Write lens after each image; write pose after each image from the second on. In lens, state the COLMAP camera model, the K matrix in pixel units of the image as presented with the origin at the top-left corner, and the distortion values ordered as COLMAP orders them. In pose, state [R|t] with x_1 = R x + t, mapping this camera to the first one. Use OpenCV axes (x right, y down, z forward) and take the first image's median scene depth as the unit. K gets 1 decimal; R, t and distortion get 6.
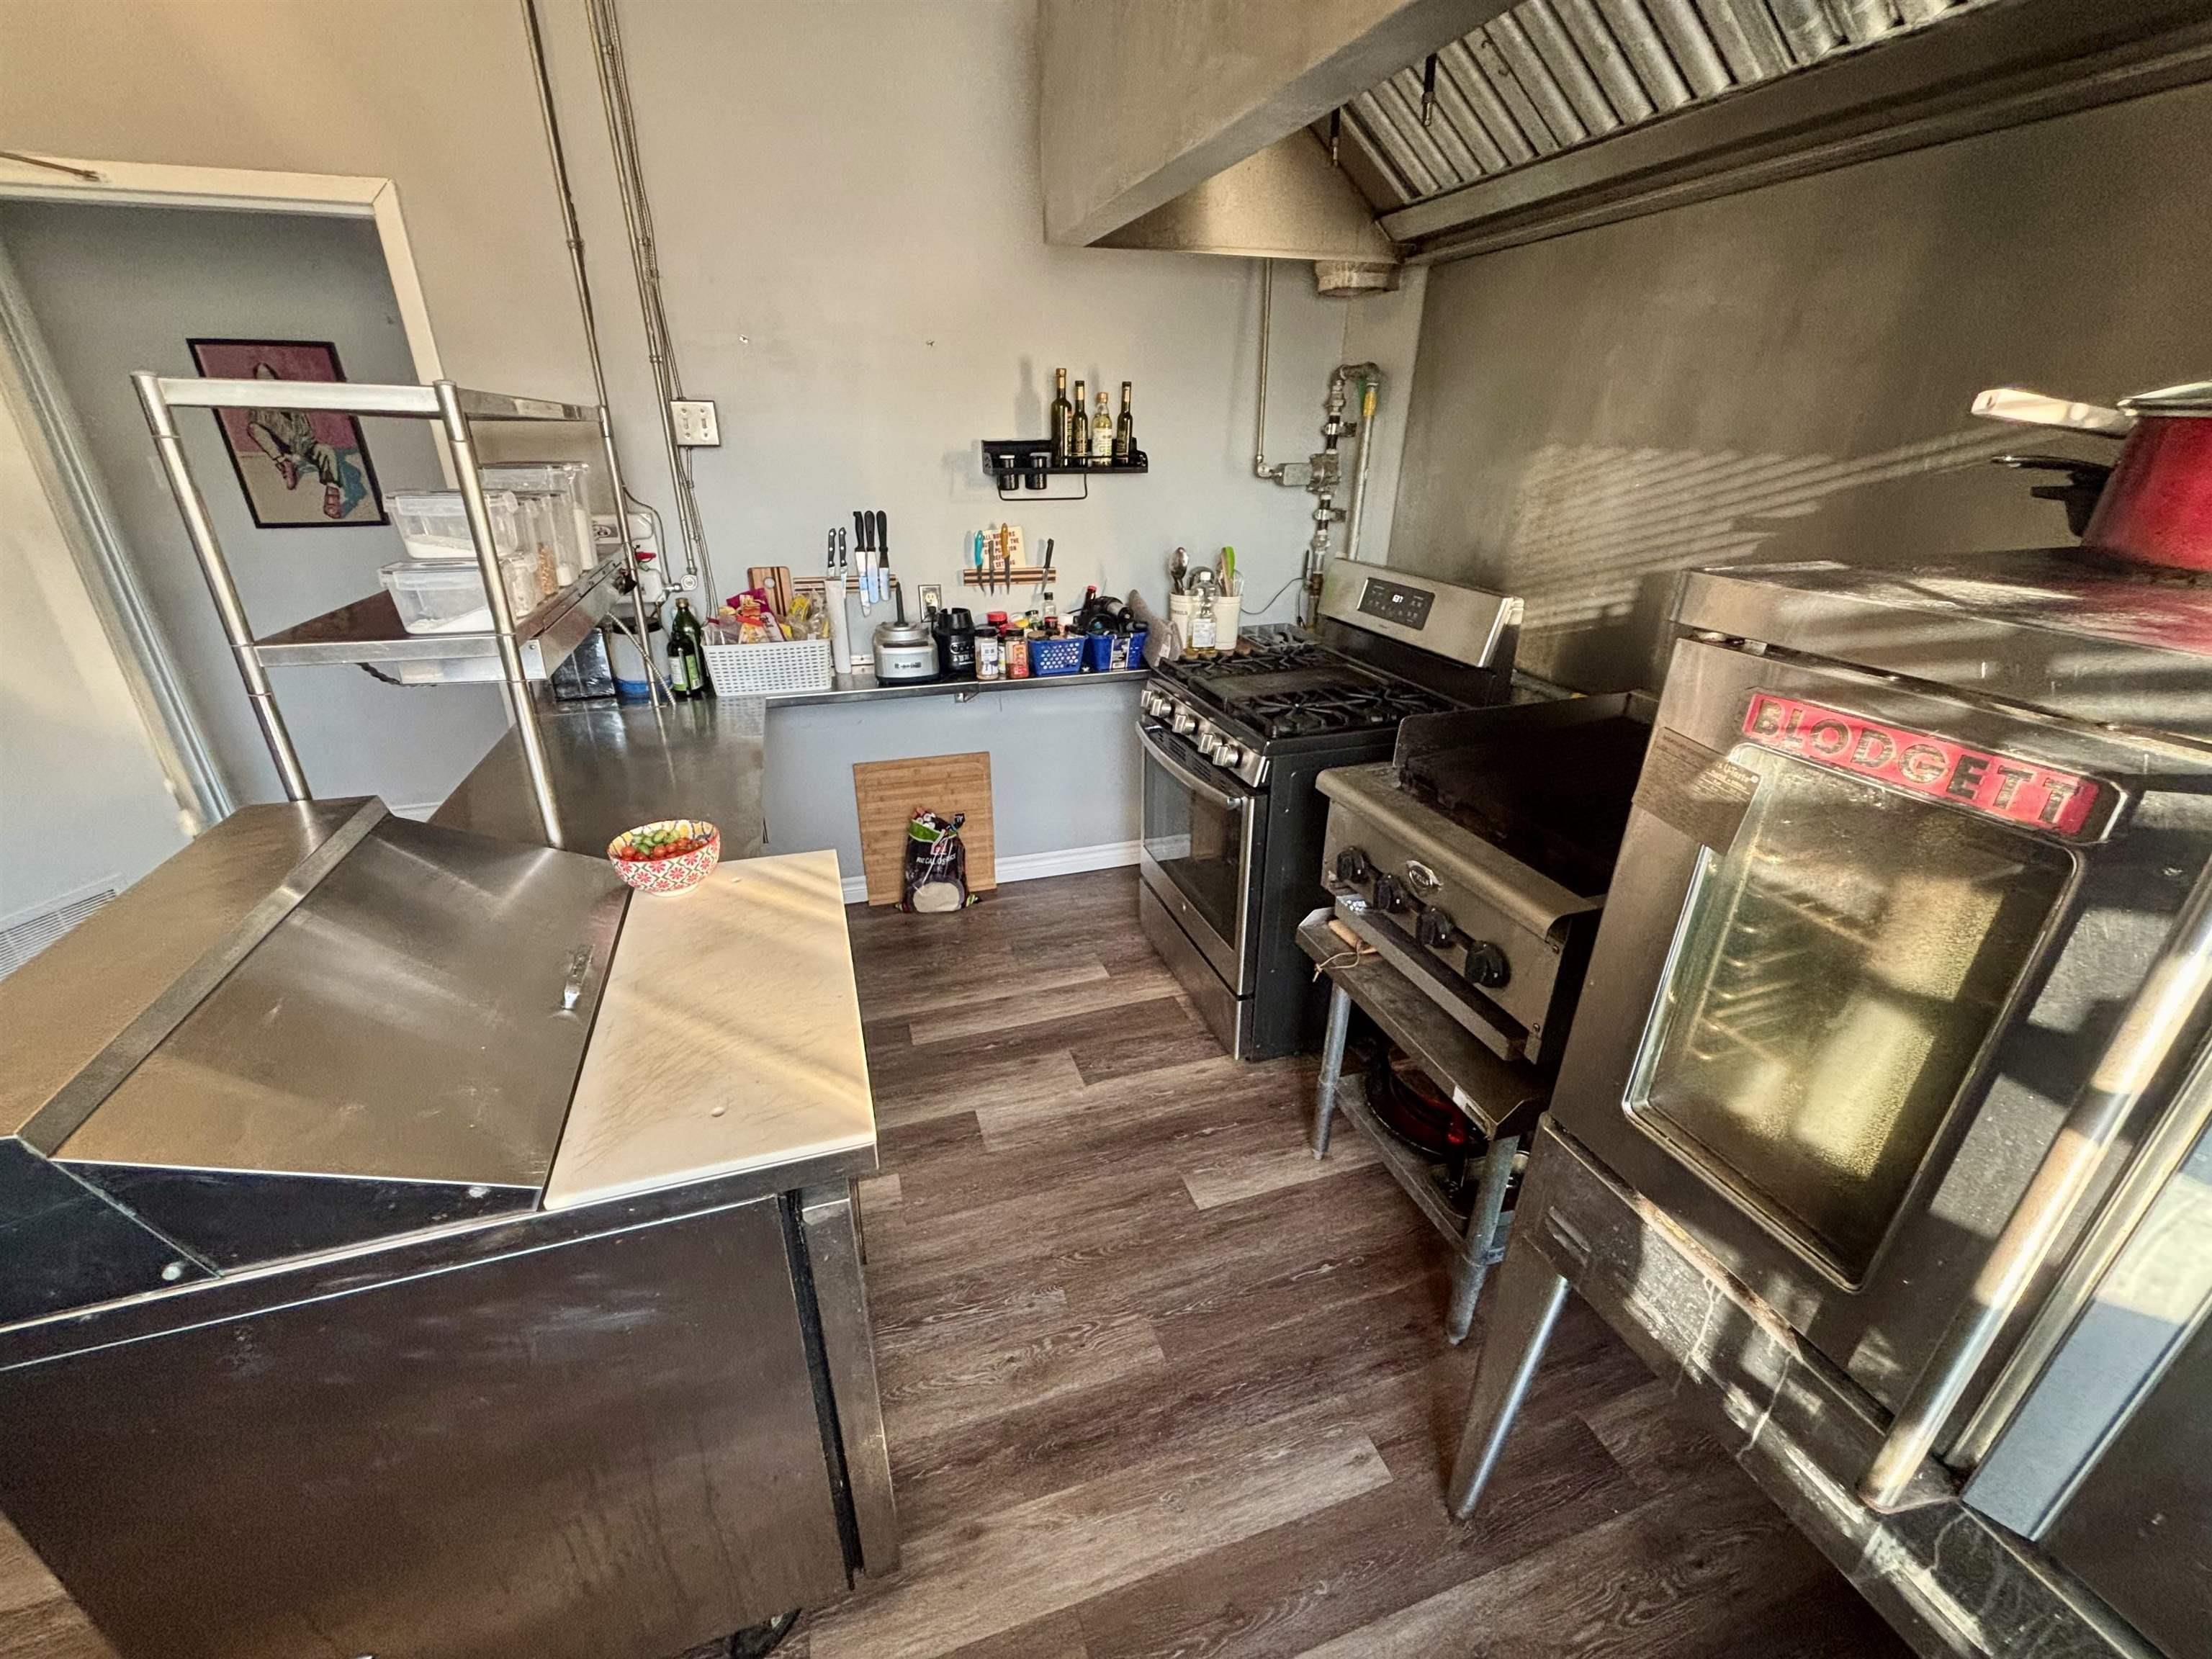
lens RADIAL K [[894.5, 0, 1099.1], [0, 894.5, 834.7], [0, 0, 1]] dist [0.001369, -0.000832]
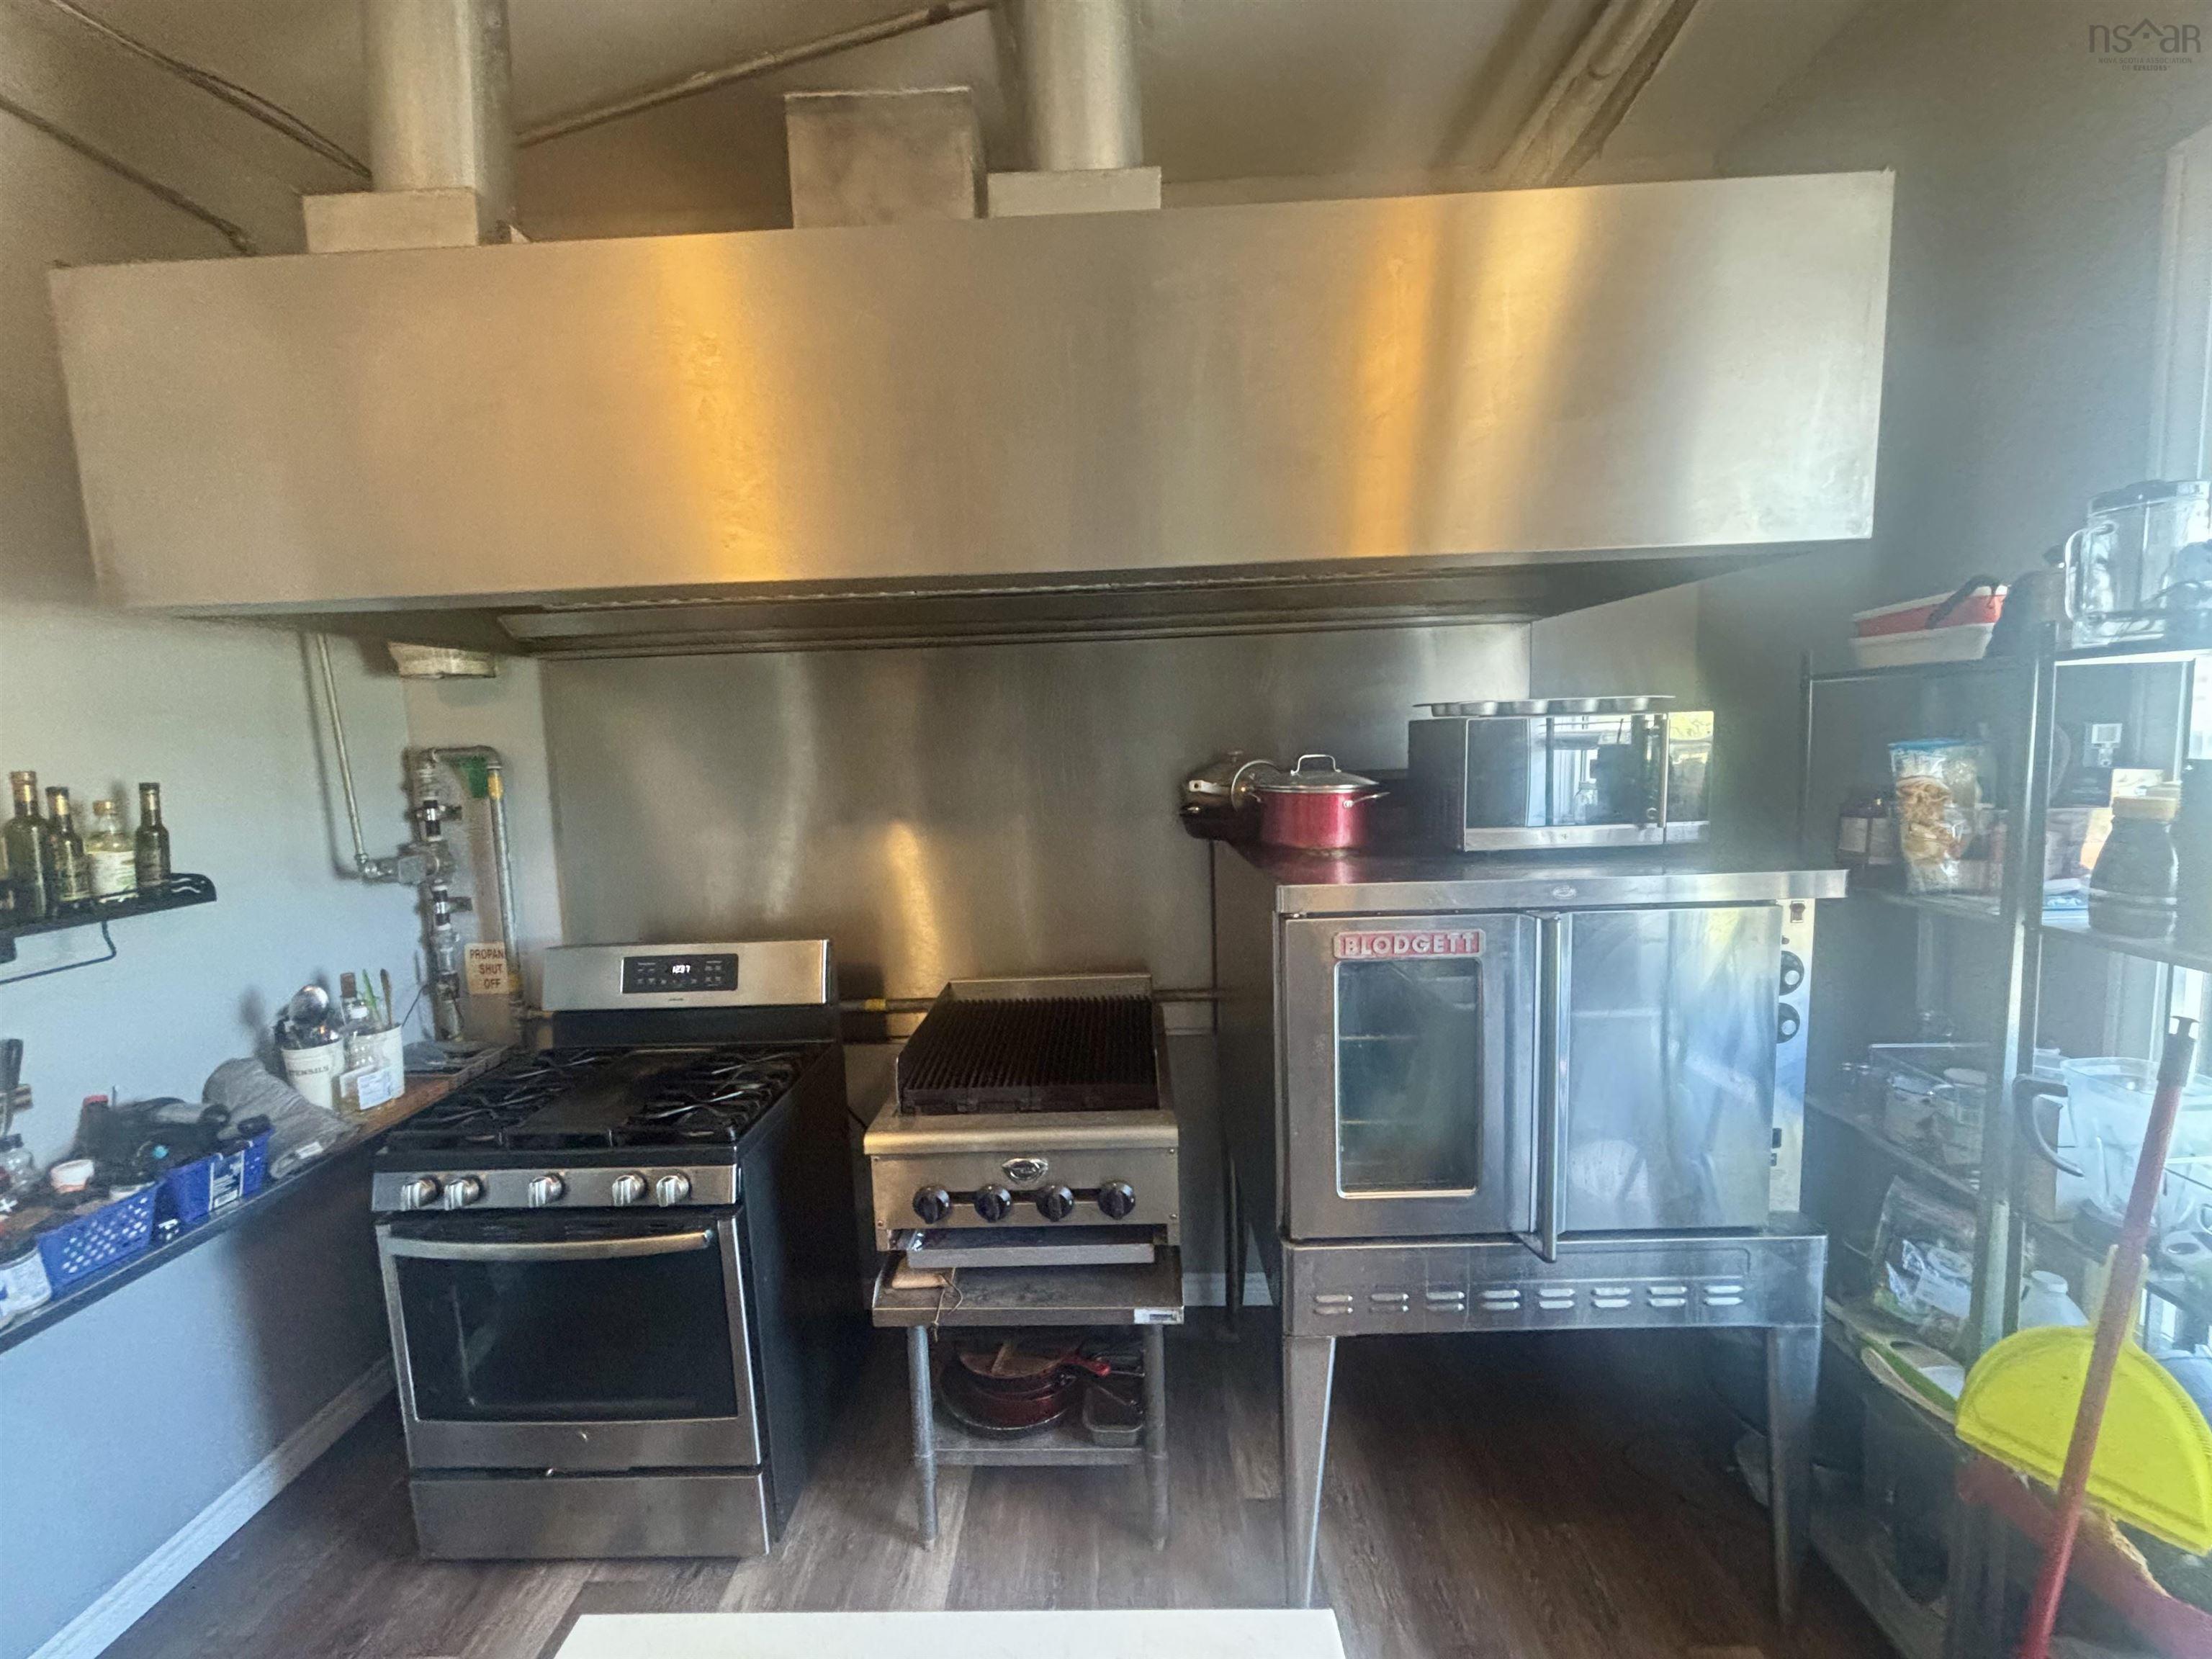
lens RADIAL K [[894.5, 0, 1105.3], [0, 894.5, 831.3], [0, 0, 1]] dist [0.001369, -0.000832]
pose [[0.338637, -0.117180, 0.933592, -0.332373], [0.426237, 0.903674, -0.041181, -0.133968], [-0.838837, 0.411877, 0.355964, 0.169039]]
